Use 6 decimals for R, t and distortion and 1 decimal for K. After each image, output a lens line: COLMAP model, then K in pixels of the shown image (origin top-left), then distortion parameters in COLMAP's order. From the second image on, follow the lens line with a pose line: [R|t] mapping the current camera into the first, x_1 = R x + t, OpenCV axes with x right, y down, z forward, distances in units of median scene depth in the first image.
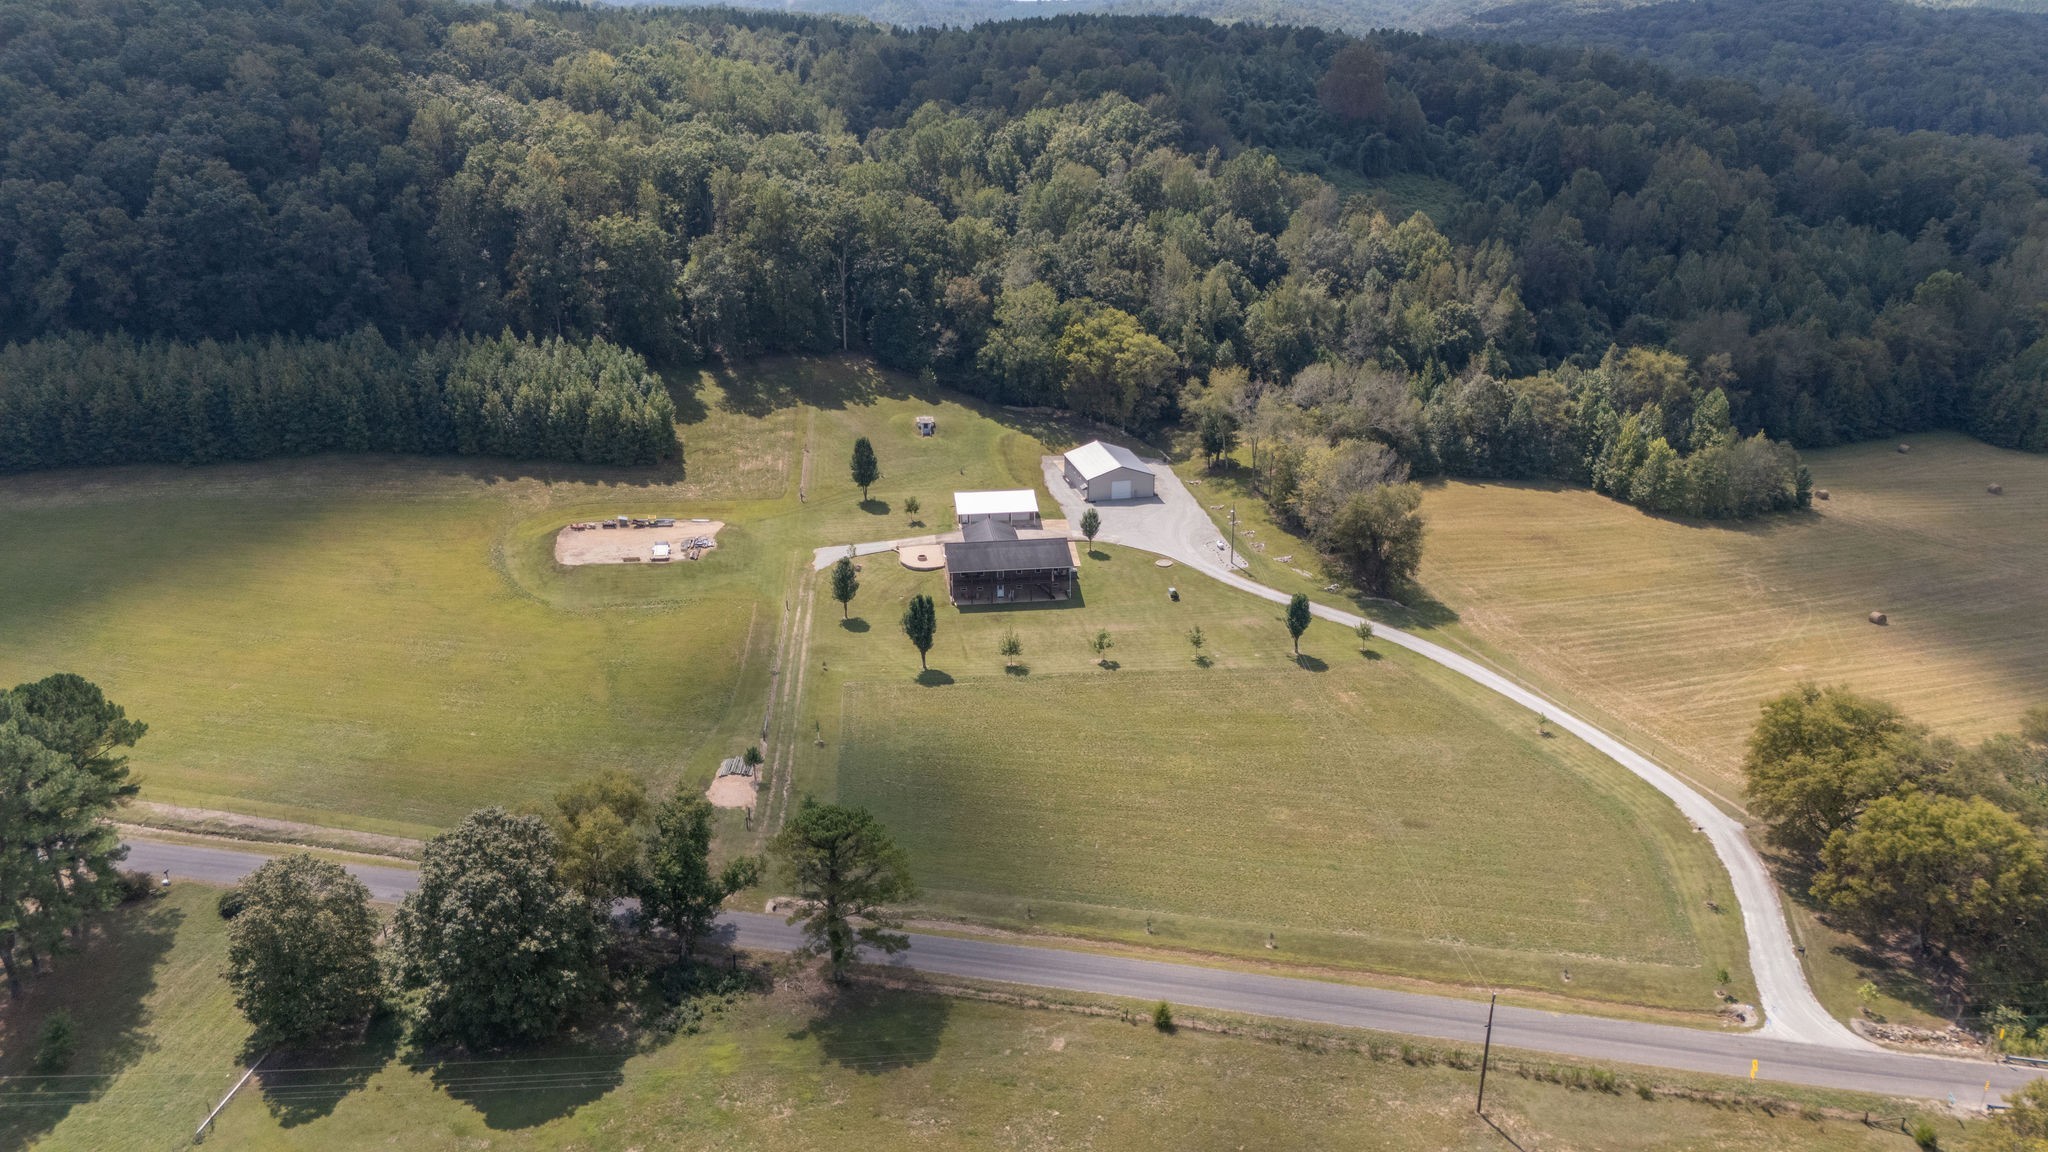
lens RADIAL K [[1492.2, 0, 1034.9], [0, 1492.2, 588.9], [0, 0, 1]] dist [0.073083, -0.081464]
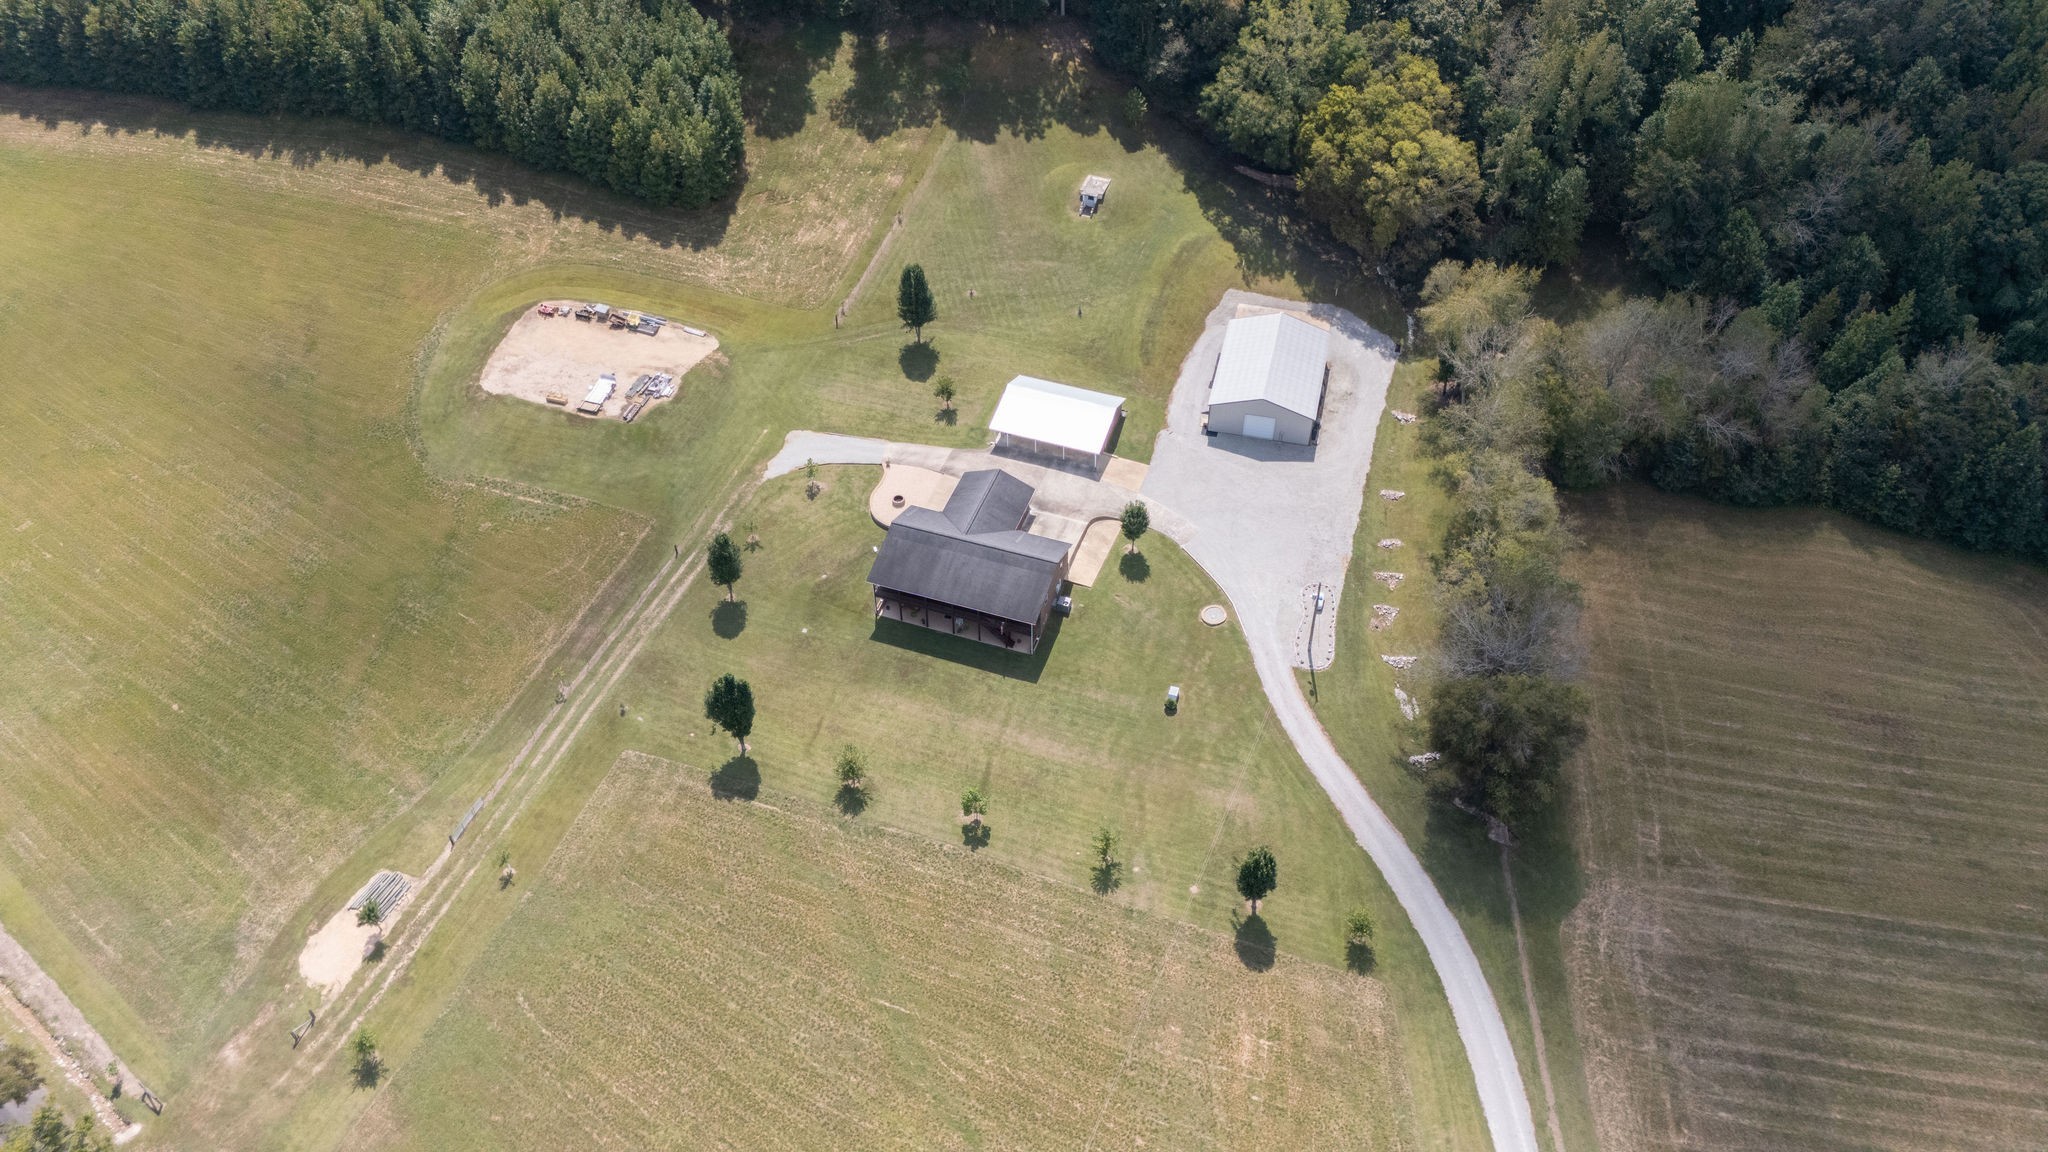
lens RADIAL K [[1527.3, 0, 1024.0], [0, 1527.3, 576.0], [0, 0, 1]] dist [0.033656, -0.004982]
pose [[0.893502, 0.324945, -0.309944, 0.190034], [-0.162913, 0.877744, 0.450583, -0.287762], [0.418466, -0.352103, 0.837204, 0.343985]]
